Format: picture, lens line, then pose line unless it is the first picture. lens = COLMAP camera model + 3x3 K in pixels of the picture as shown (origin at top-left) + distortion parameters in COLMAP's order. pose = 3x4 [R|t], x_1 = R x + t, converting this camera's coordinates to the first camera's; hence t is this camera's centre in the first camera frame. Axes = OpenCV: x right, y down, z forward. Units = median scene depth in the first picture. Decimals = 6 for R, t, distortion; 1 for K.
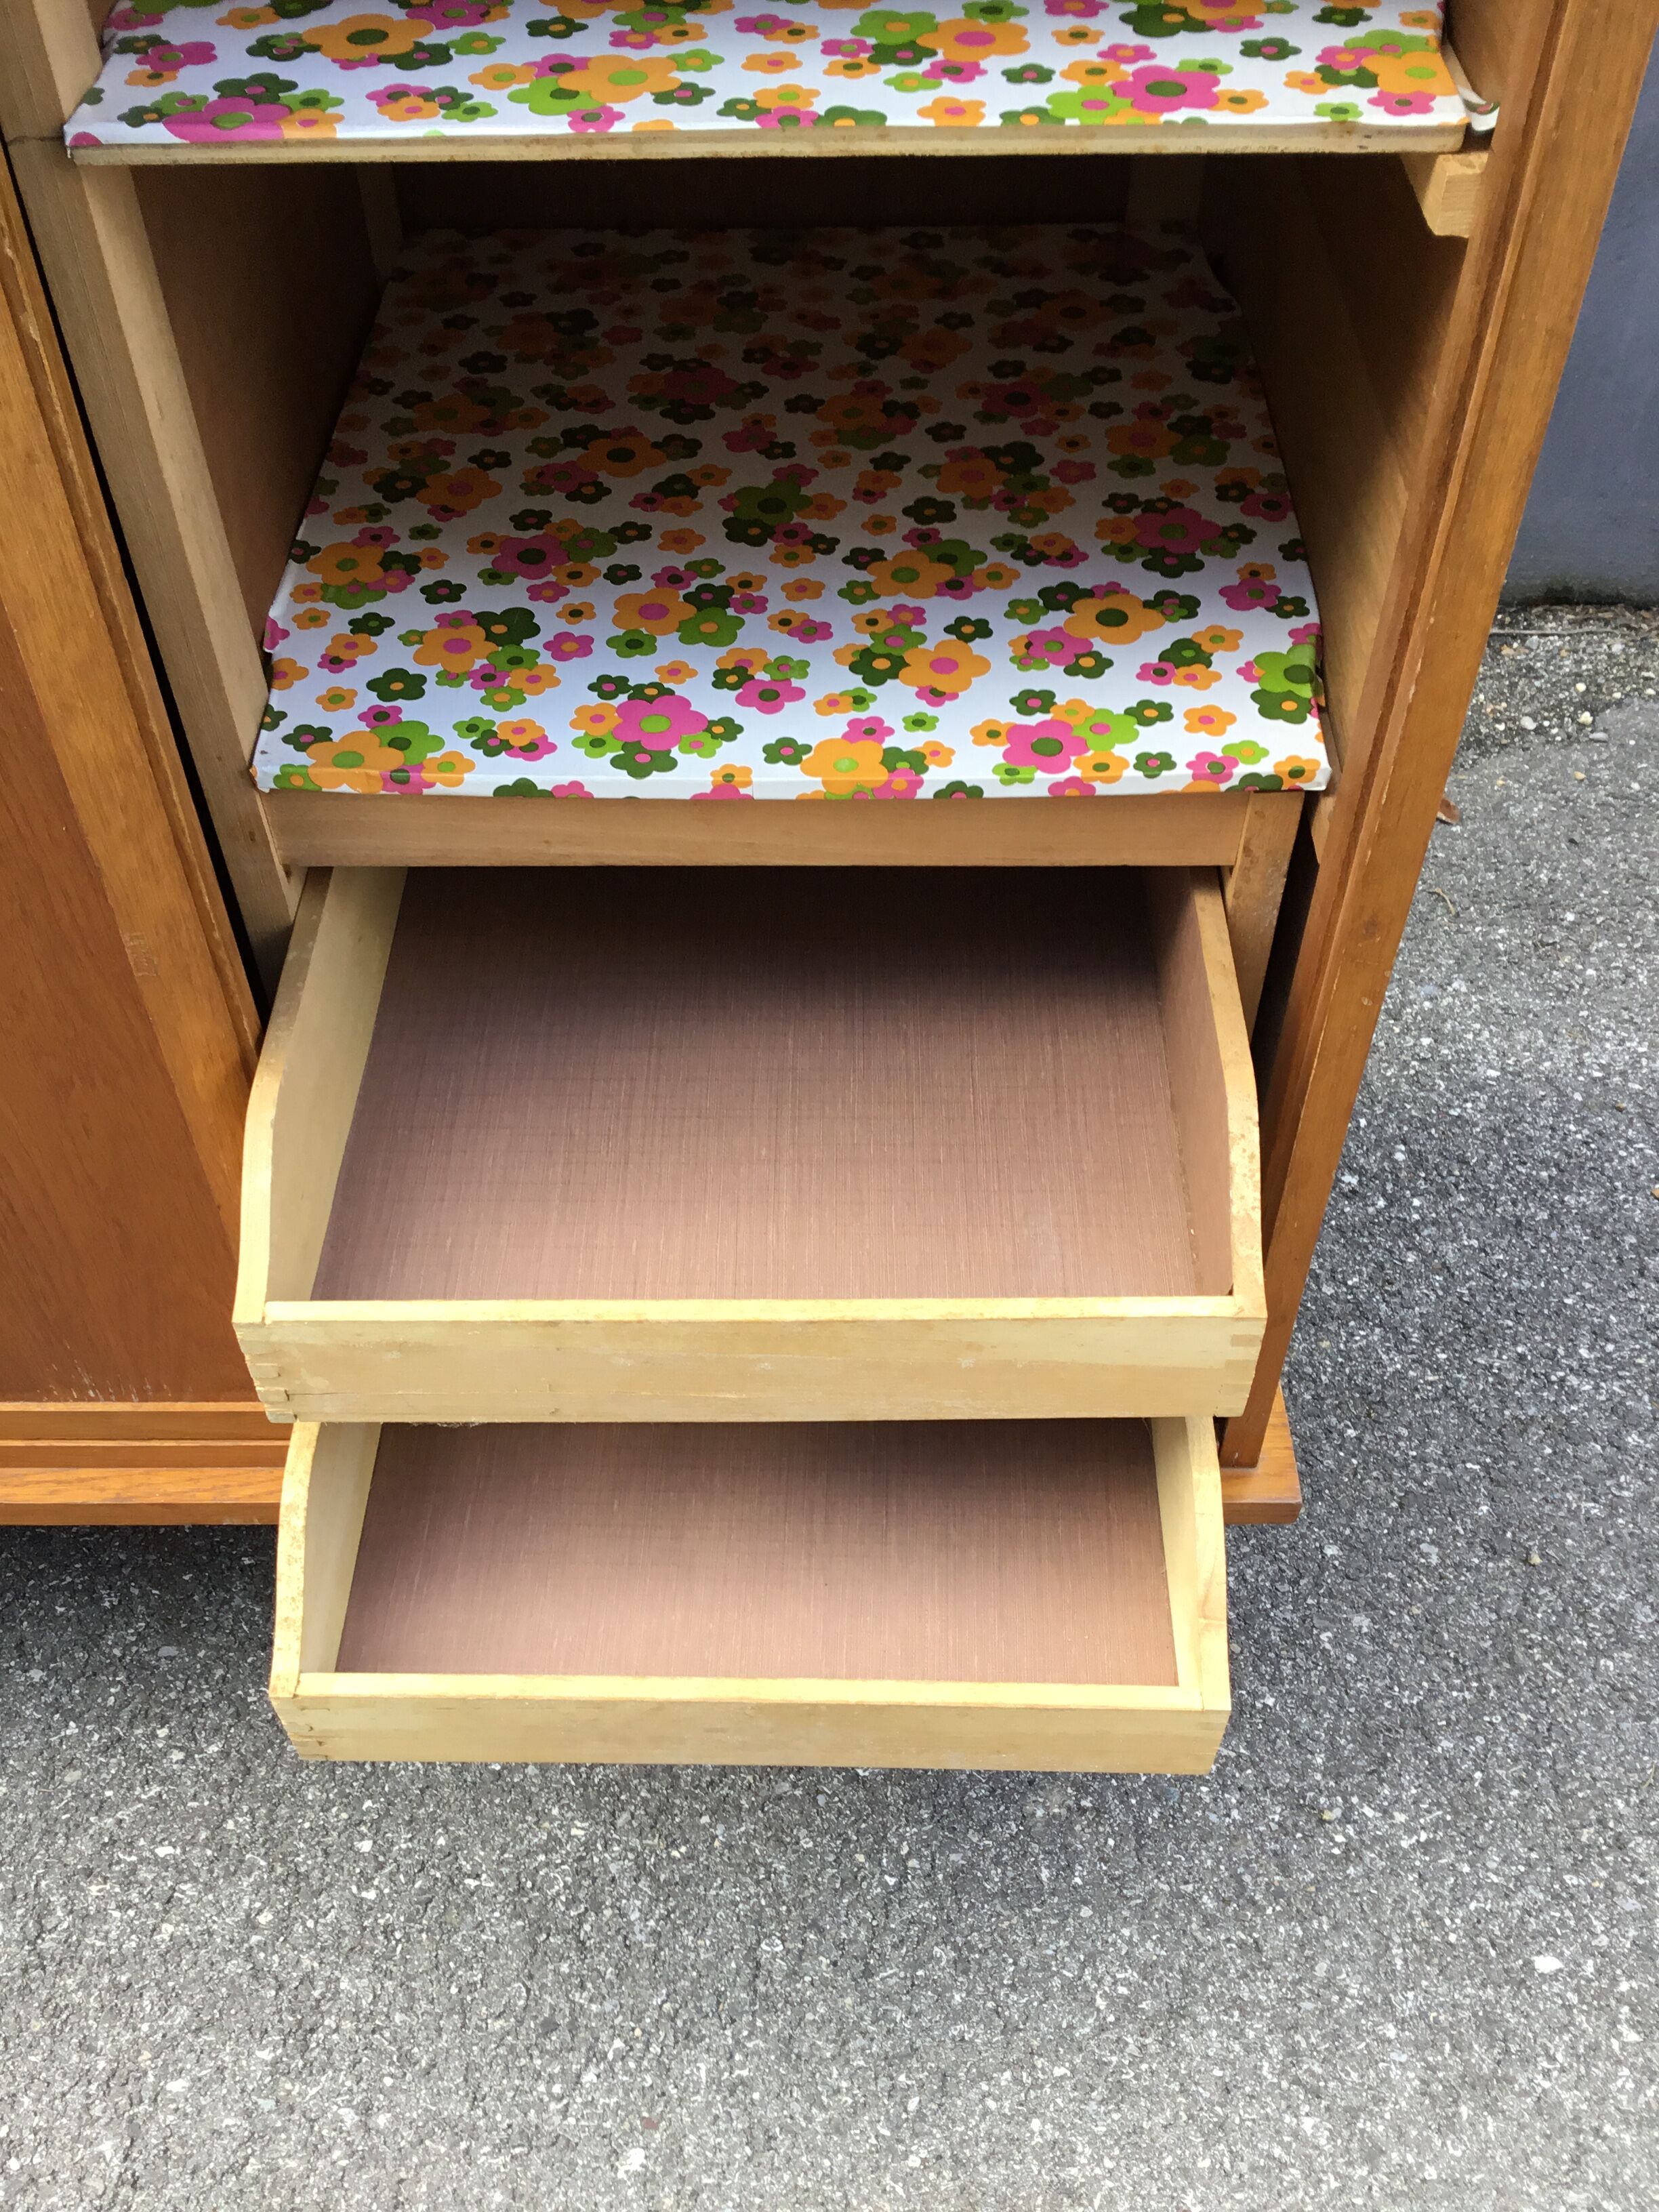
lens RADIAL K [[2036.6, 0, 827.6], [0, 2036.6, 1122.3], [0, 0, 1]] dist [0.030961, 0.000000]
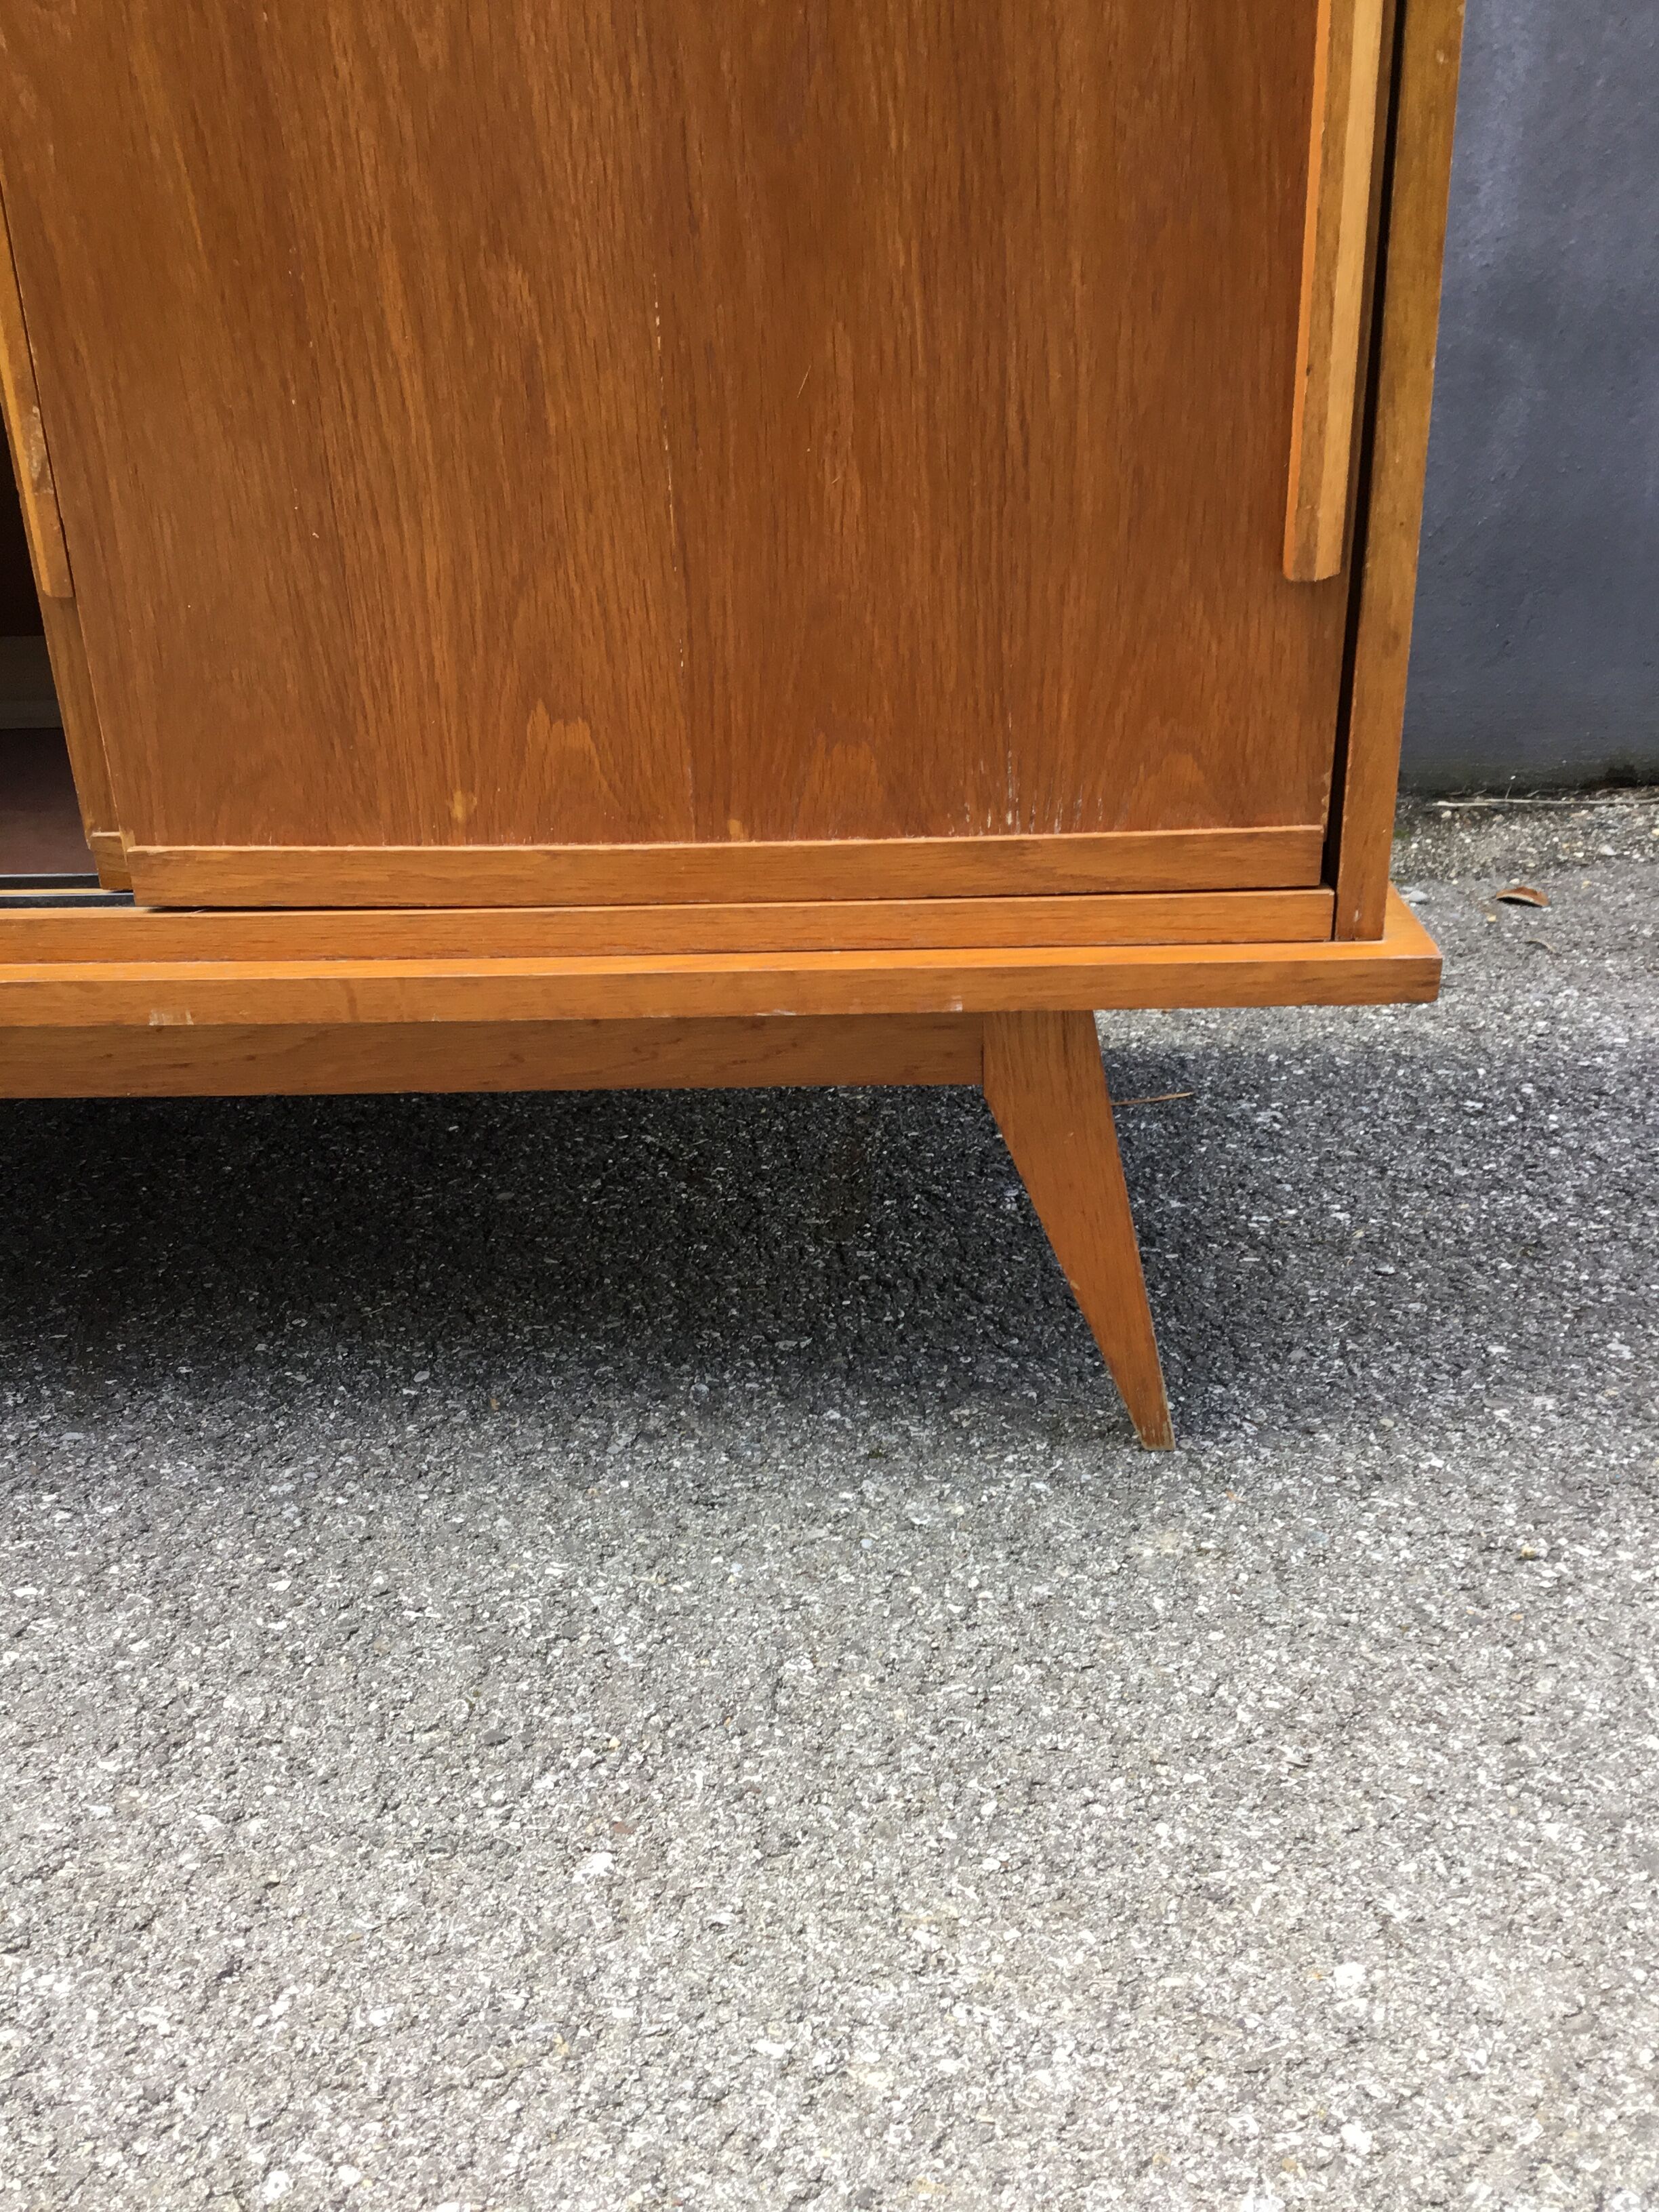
lens RADIAL K [[2036.6, 0, 826.1], [0, 2036.6, 1101.6], [0, 0, 1]] dist [0.030961, 0.000000]
pose [[0.999117, -0.007498, -0.041331, 0.015215], [-0.009759, 0.915586, -0.402004, 0.505890], [0.040856, 0.402052, 0.914705, 0.228561]]
